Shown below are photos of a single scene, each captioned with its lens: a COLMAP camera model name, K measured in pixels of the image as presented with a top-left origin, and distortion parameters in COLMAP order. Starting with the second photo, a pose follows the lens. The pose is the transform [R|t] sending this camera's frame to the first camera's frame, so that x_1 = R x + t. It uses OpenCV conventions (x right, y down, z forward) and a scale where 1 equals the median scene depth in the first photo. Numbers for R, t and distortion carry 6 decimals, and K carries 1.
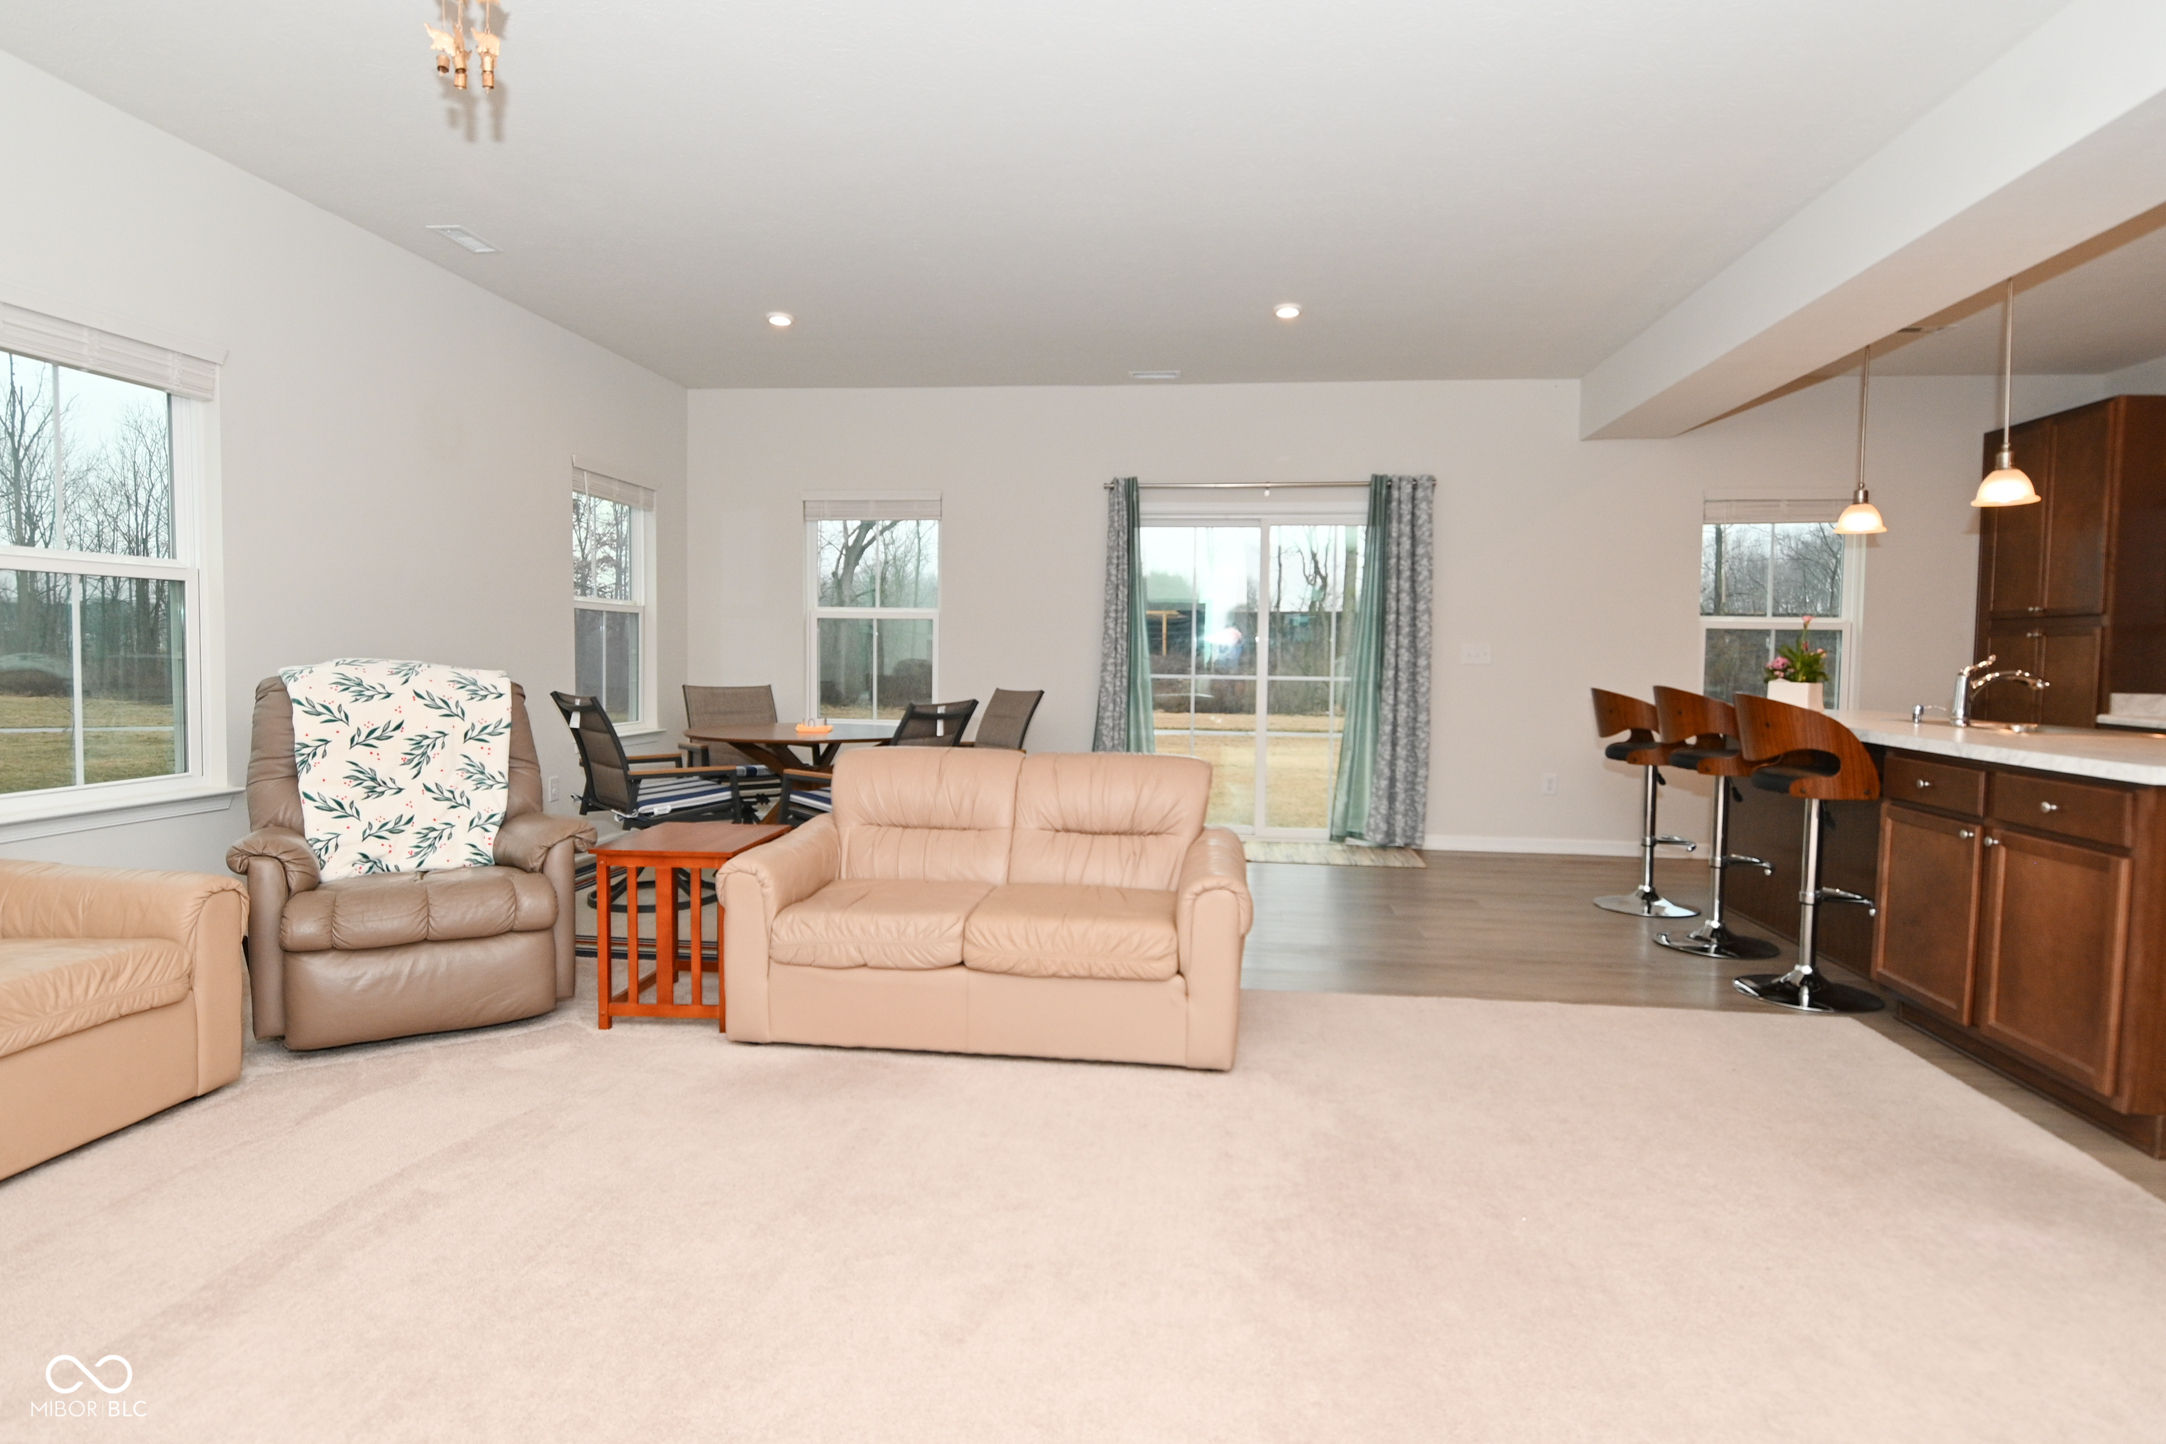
lens RADIAL K [[1149.3, 0, 1082.2], [0, 1149.3, 707.7], [0, 0, 1]] dist [0.018208, -0.032224]
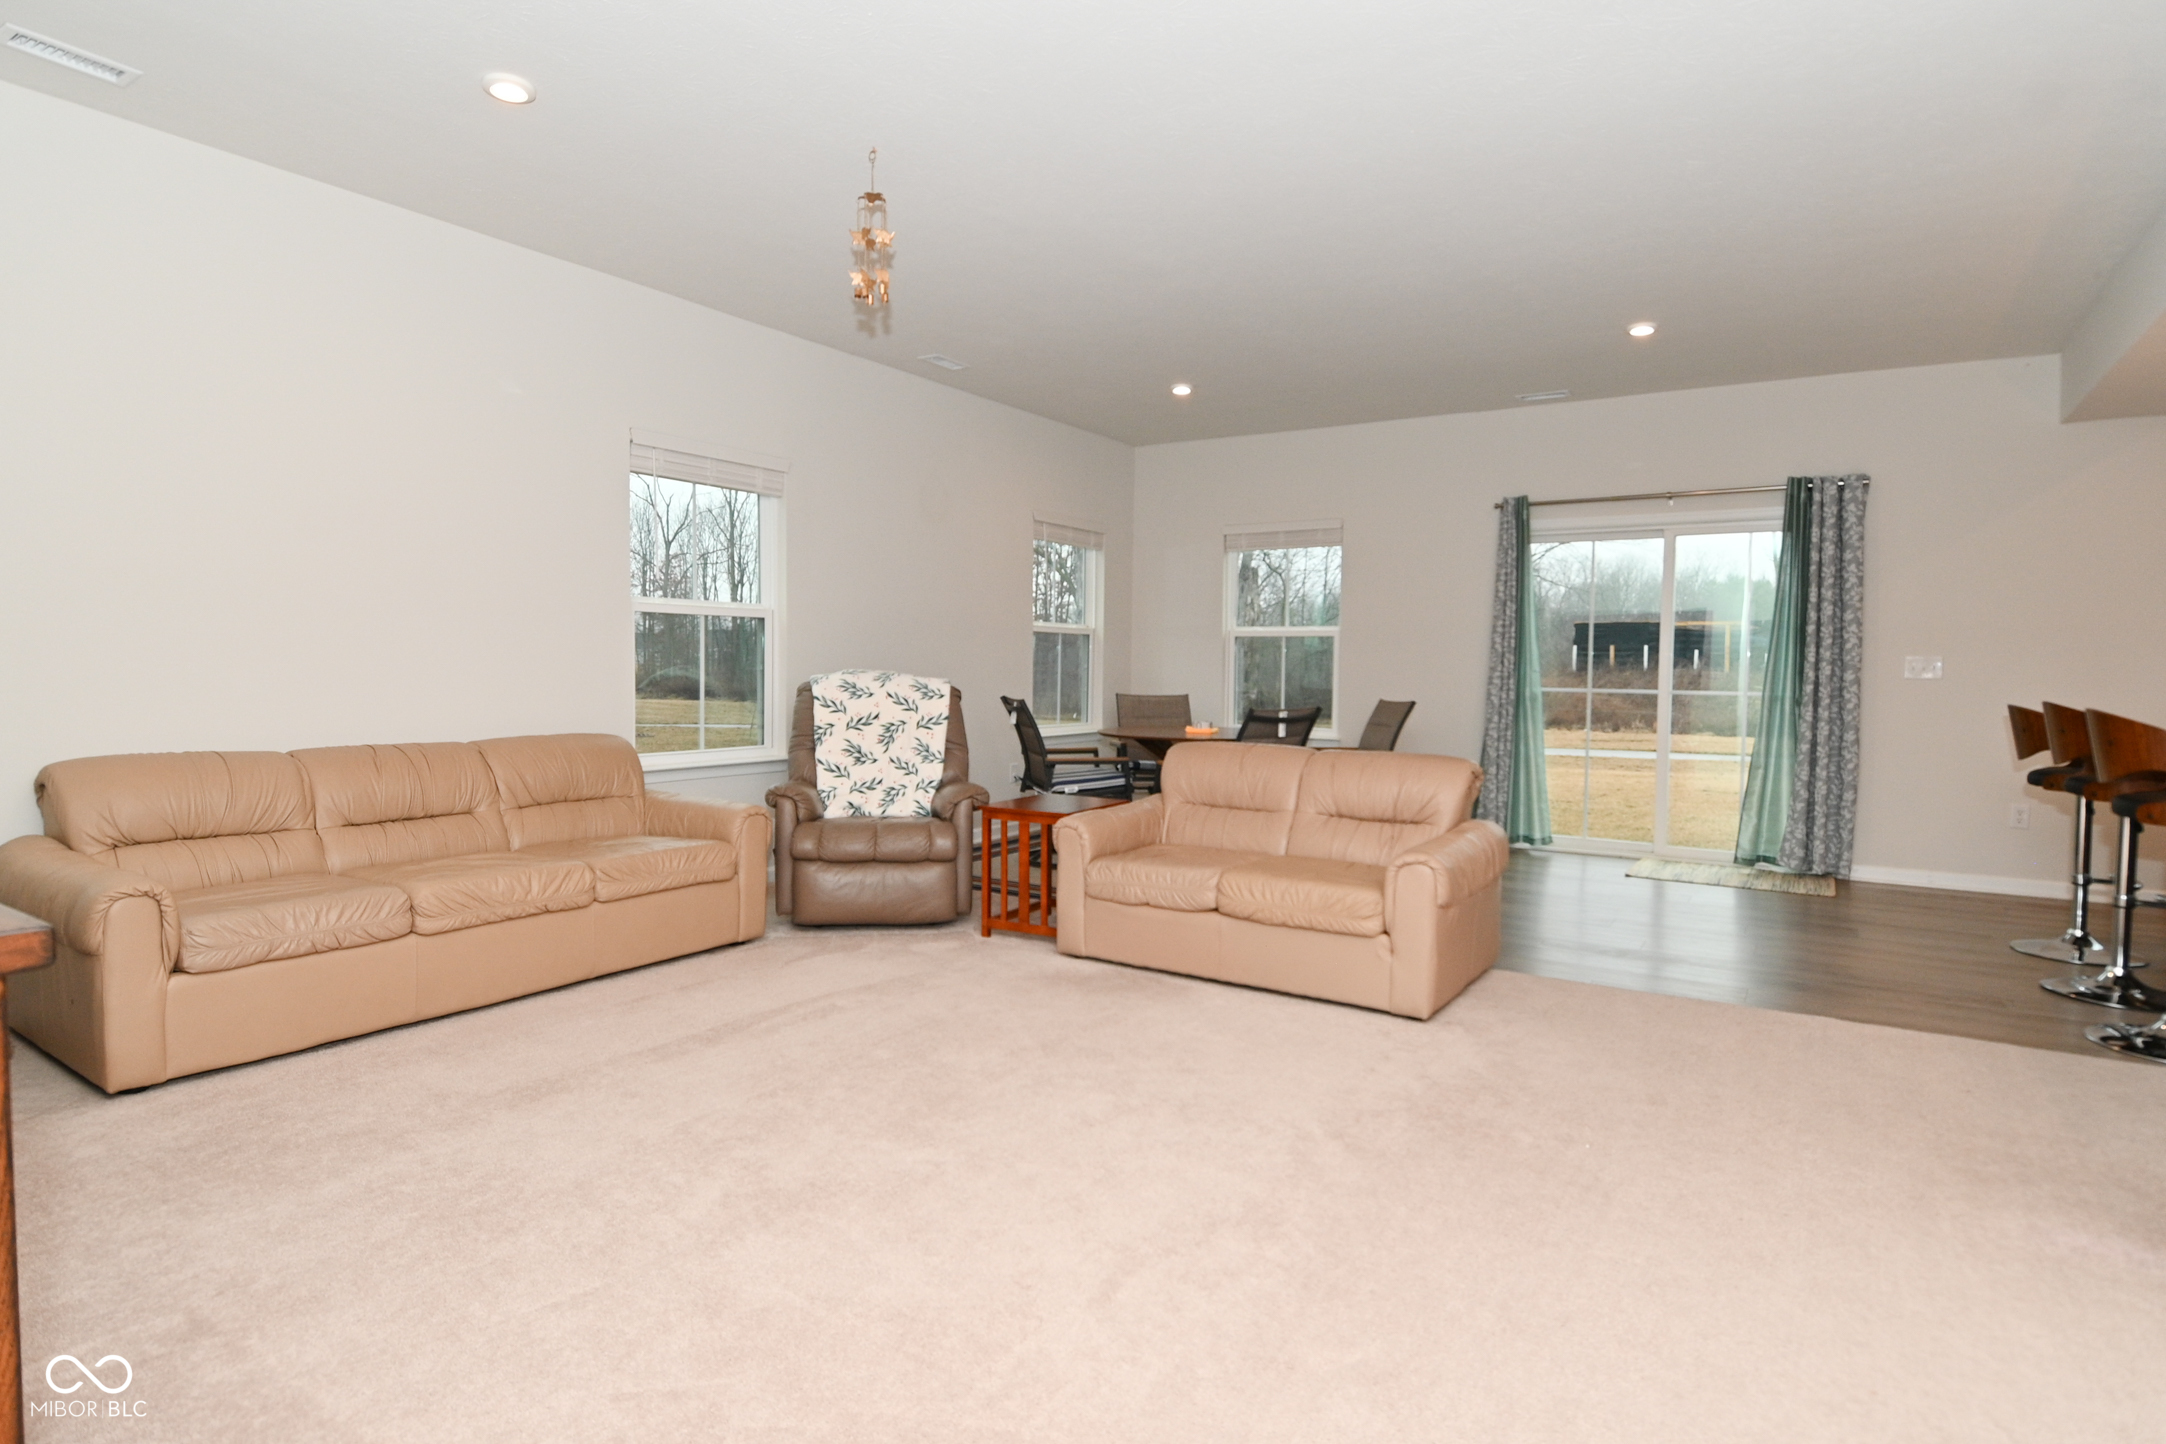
lens RADIAL K [[1149.3, 0, 1082.2], [0, 1149.3, 707.7], [0, 0, 1]] dist [0.018208, -0.032224]
pose [[0.897222, 0.015108, -0.441321, 0.263449], [-0.021473, 0.999725, -0.009432, 0.012868], [0.441057, 0.017939, 0.897300, -0.171717]]
